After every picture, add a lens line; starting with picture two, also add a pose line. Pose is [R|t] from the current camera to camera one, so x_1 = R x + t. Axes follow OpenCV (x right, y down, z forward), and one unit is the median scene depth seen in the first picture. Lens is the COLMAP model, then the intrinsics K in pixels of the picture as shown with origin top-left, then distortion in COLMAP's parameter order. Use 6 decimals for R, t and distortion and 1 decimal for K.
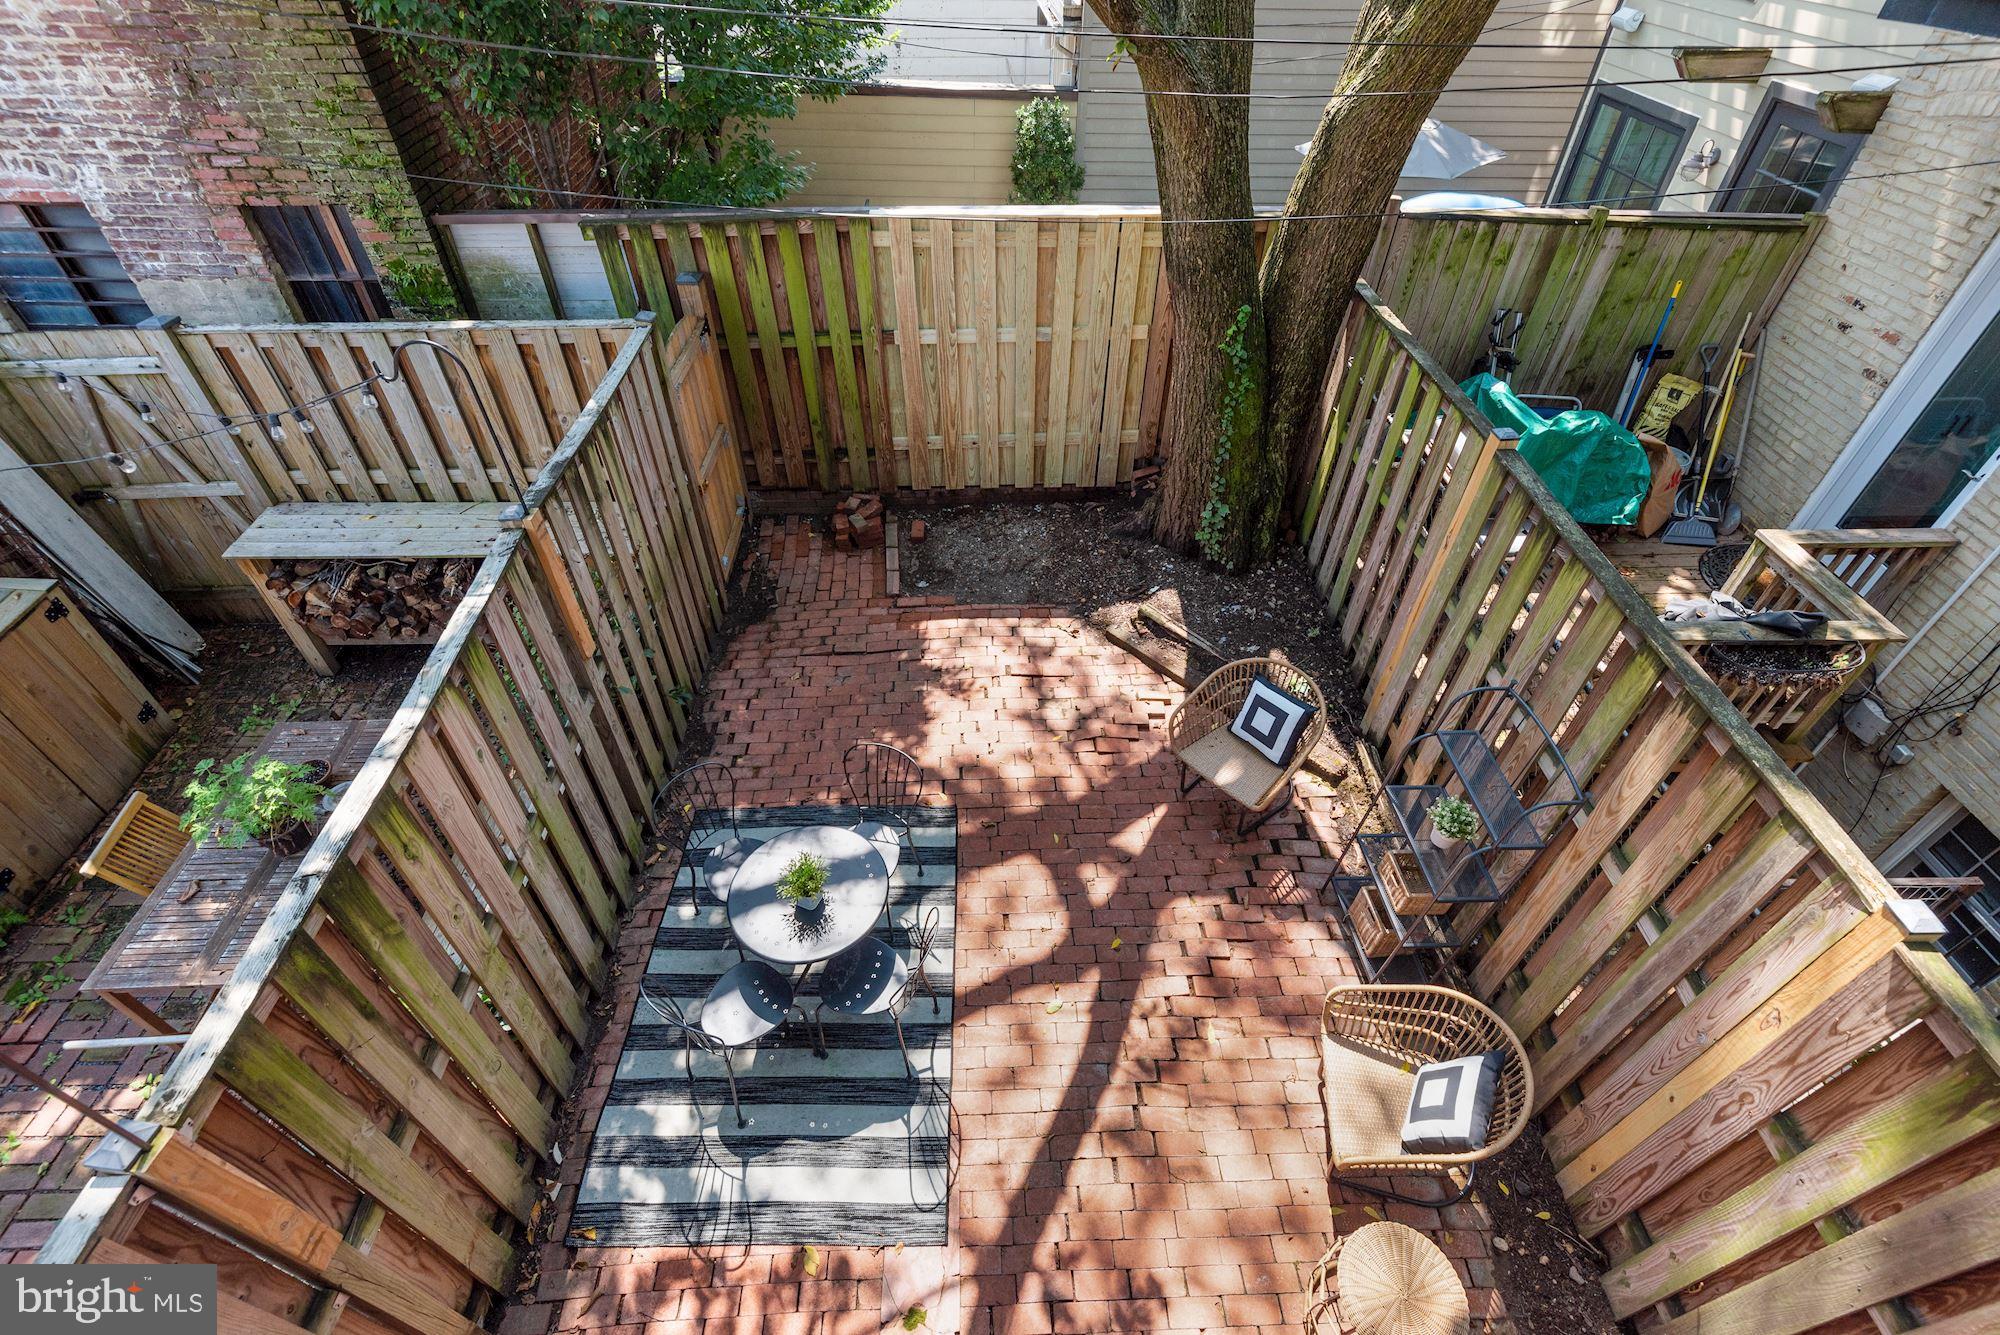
lens RADIAL K [[902.0, 0, 990.6], [0, 902.0, 692.3], [0, 0, 1]] dist [0.014300, -0.000580]
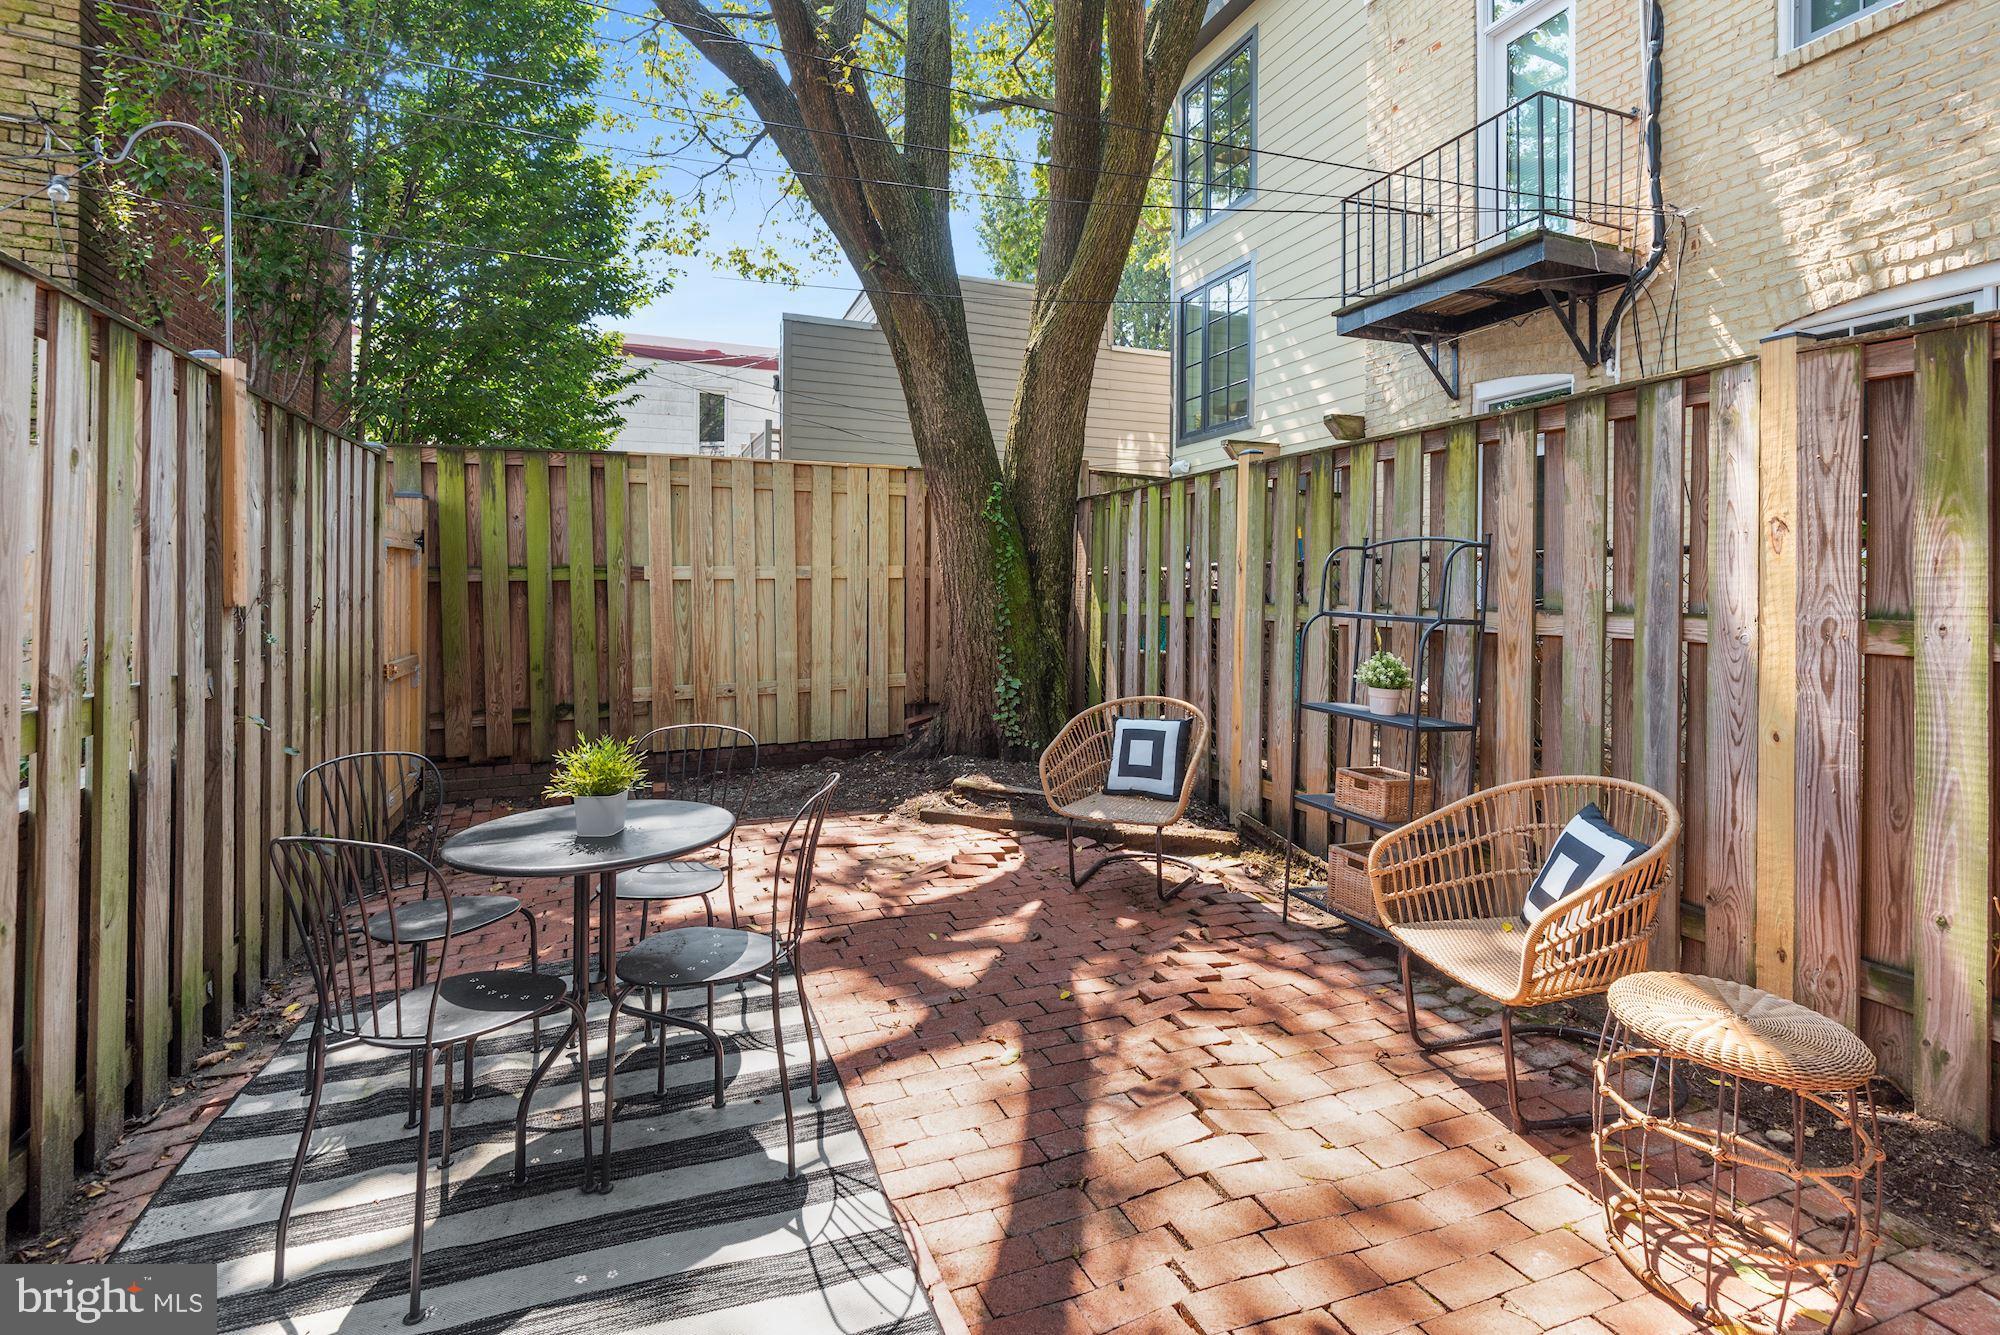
lens RADIAL K [[938.5, 0, 1009.1], [0, 938.5, 595.3], [0, 0, 1]] dist [0.023693, -0.017213]
pose [[0.933437, -0.000551, 0.358741, -0.106385], [0.248690, 0.721712, -0.645976, 0.369909], [-0.258552, 0.692193, 0.673810, 0.257717]]
